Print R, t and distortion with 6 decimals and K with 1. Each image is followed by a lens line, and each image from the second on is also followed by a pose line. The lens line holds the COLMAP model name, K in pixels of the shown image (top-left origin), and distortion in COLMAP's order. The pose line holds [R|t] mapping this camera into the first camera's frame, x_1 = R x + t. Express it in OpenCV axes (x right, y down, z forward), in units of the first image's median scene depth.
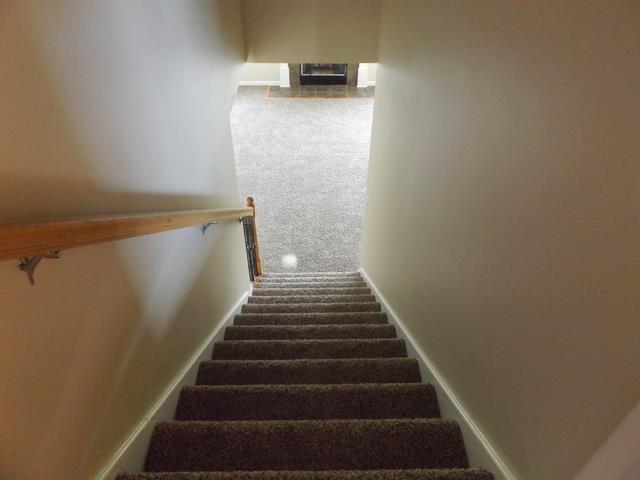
lens RADIAL K [[474.2, 0, 320.7], [0, 474.2, 237.8], [0, 0, 1]] dist [-0.012781, -0.006574]
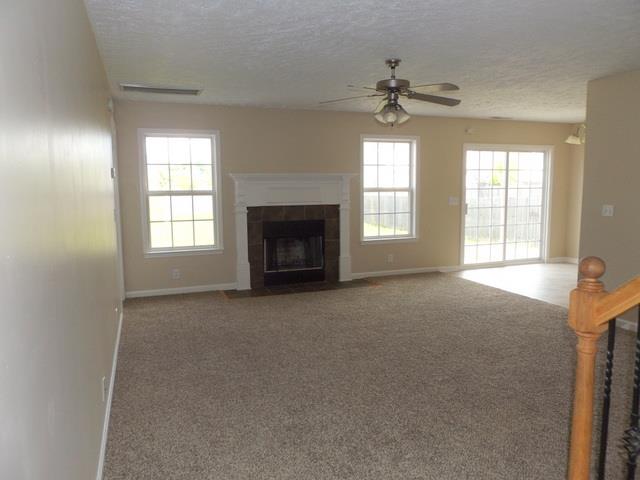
lens RADIAL K [[474.2, 0, 320.7], [0, 474.2, 237.8], [0, 0, 1]] dist [-0.012781, -0.006574]
pose [[0.945782, -0.050779, 0.320807, -0.191951], [0.219837, 0.827159, -0.517185, 0.008008], [-0.239097, 0.559670, 0.793475, 0.371717]]
